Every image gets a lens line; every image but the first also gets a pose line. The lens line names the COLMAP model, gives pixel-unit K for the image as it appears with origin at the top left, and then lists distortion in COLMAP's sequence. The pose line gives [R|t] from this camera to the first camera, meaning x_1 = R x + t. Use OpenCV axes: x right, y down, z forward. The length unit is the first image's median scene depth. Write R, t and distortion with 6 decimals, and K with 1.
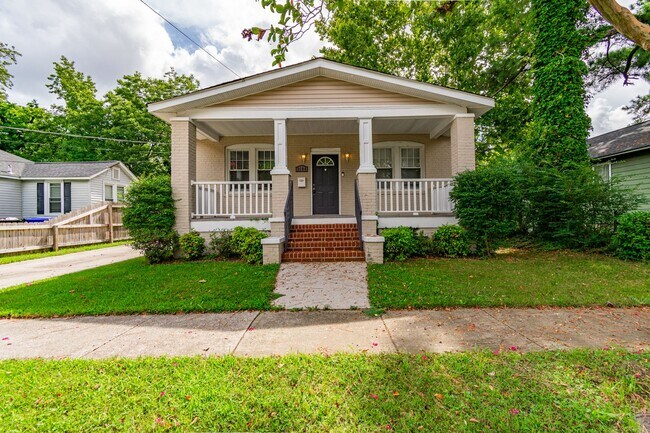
lens RADIAL K [[288.0, 0, 328.0], [0, 288.0, 214.9], [0, 0, 1]] dist [0.005518, 0.000096]
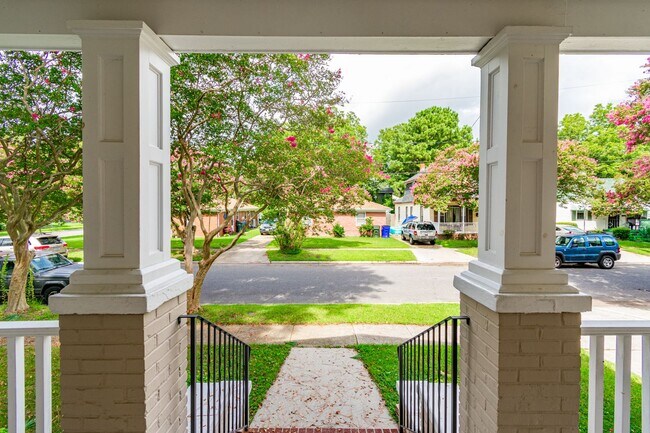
lens RADIAL K [[288.0, 0, 326.7], [0, 288.0, 214.0], [0, 0, 1]] dist [0.005518, 0.000096]
pose [[-0.999897, 0.010393, -0.009922, -0.017389], [0.010401, 0.999946, -0.000669, -0.184260], [0.009915, -0.000772, -0.999951, 1.150802]]
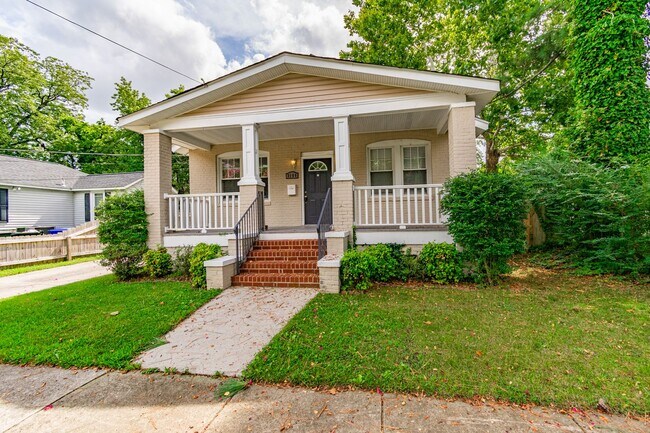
lens RADIAL K [[288.0, 0, 327.3], [0, 288.0, 215.1], [0, 0, 1]] dist [0.005518, 0.000096]
pose [[0.984590, -0.011160, -0.174520, 0.224464], [0.012172, 0.999915, 0.004727, -0.043060], [0.174452, -0.006778, 0.984642, 0.132568]]
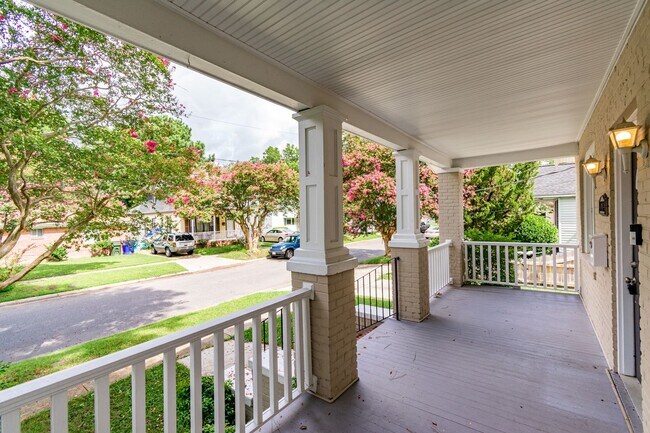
lens RADIAL K [[288.0, 0, 321.3], [0, 288.0, 217.8], [0, 0, 1]] dist [0.005518, 0.000096]
pose [[-0.611780, 0.031936, -0.790383, 0.391671], [0.049512, 0.998771, 0.002032, -0.183257], [0.789477, -0.037890, -0.612609, 1.151546]]
